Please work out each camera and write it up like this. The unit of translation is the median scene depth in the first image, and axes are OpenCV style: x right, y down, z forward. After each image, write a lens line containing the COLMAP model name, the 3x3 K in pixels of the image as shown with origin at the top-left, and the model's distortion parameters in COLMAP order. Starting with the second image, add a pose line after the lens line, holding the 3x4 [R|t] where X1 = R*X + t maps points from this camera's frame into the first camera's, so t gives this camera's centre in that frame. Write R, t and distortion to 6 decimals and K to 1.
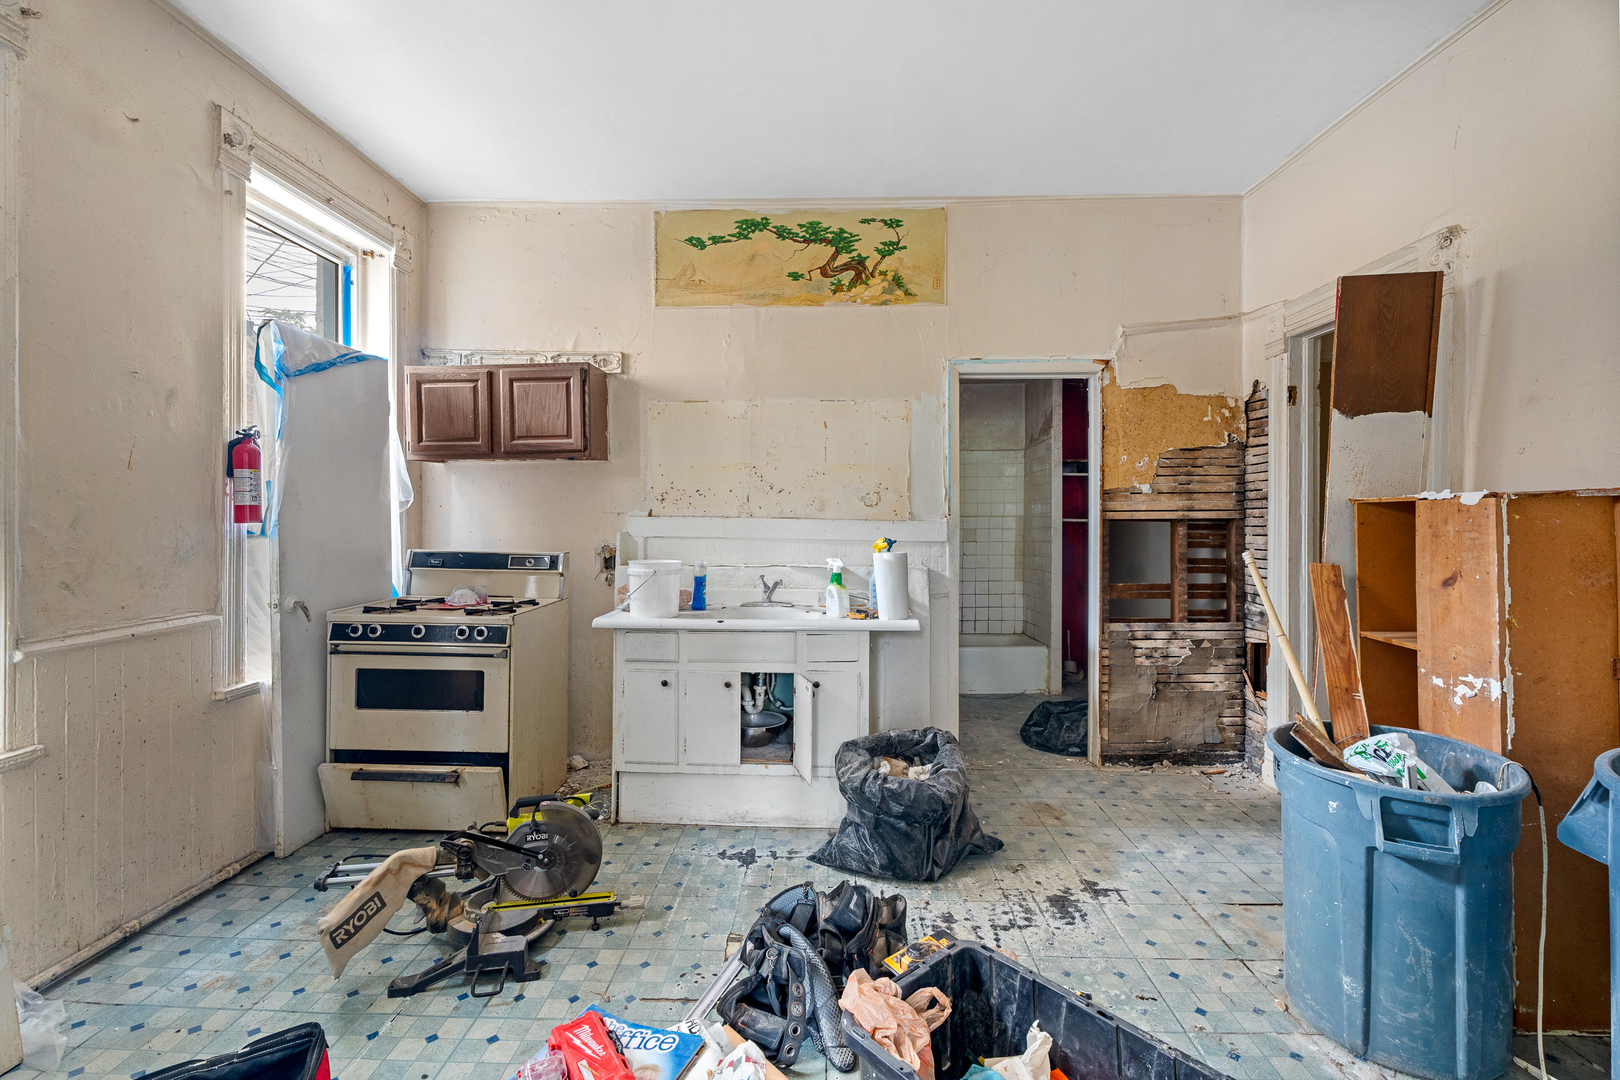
lens RADIAL K [[726.9, 0, 810.5], [0, 726.9, 522.4], [0, 0, 1]] dist [-0.000160, 0.000971]
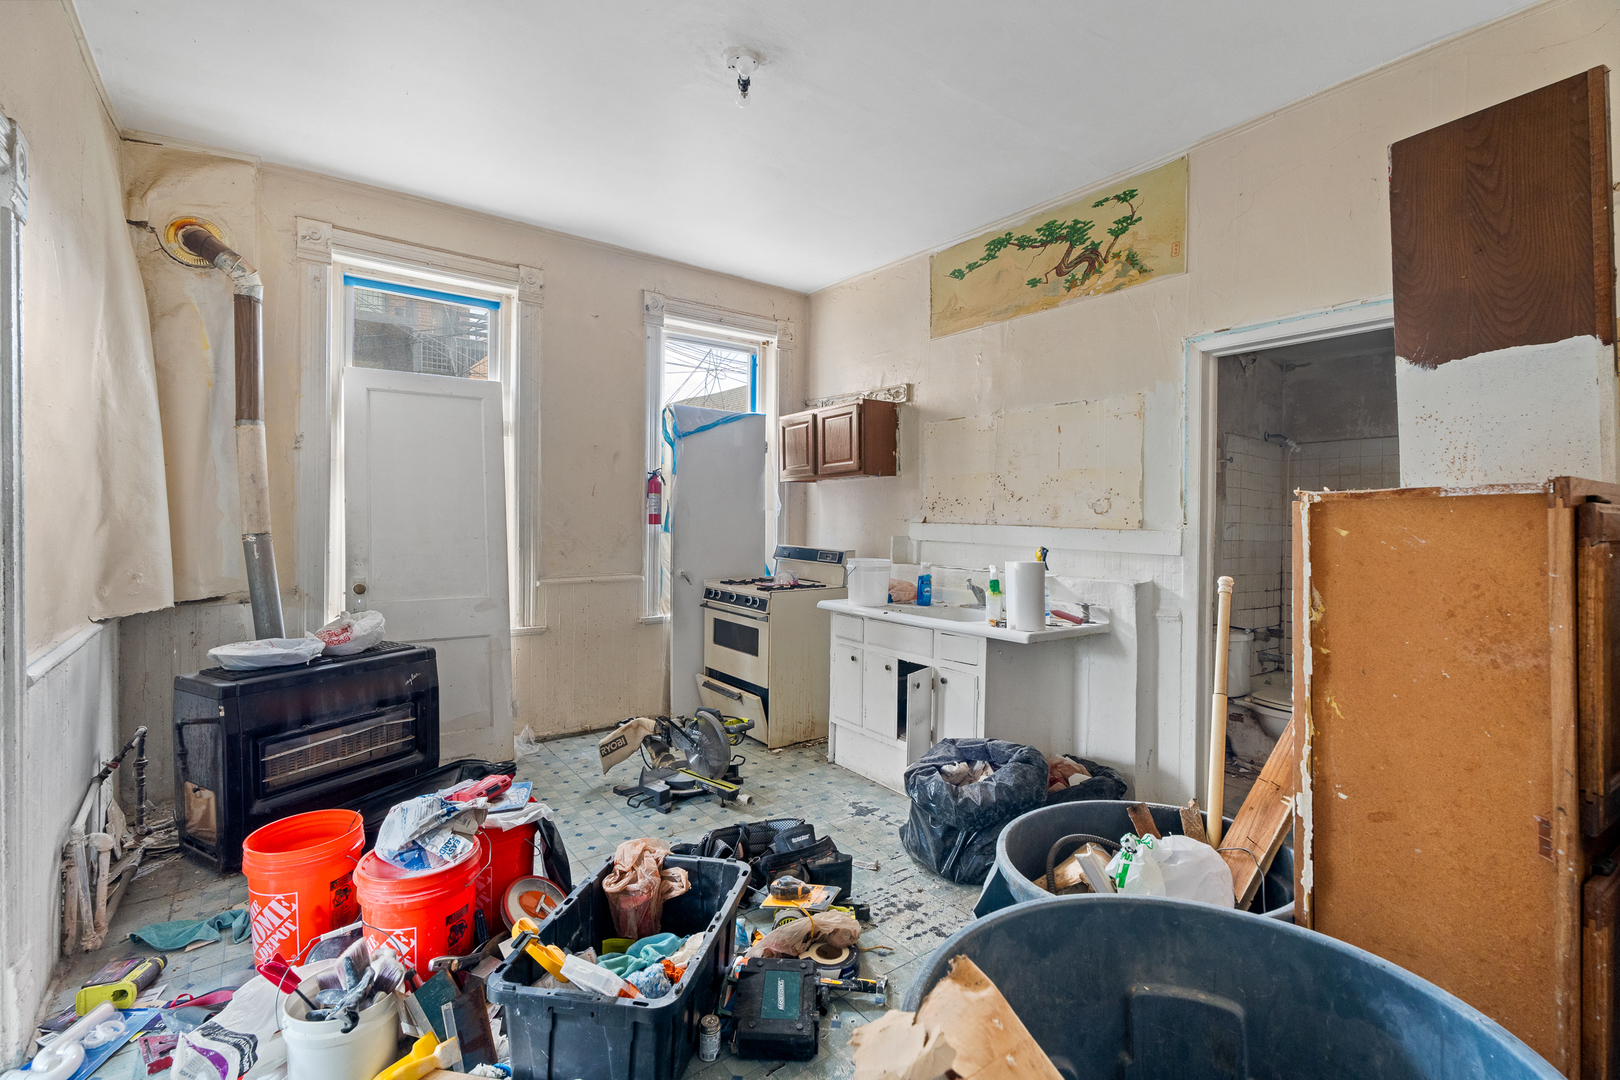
lens RADIAL K [[726.9, 0, 803.9], [0, 726.9, 532.6], [0, 0, 1]] dist [-0.000160, 0.000971]
pose [[0.620981, 0.018943, -0.783596, 0.573302], [-0.015239, 0.999811, 0.012093, -0.004006], [0.783677, 0.004431, 0.621152, 0.138477]]
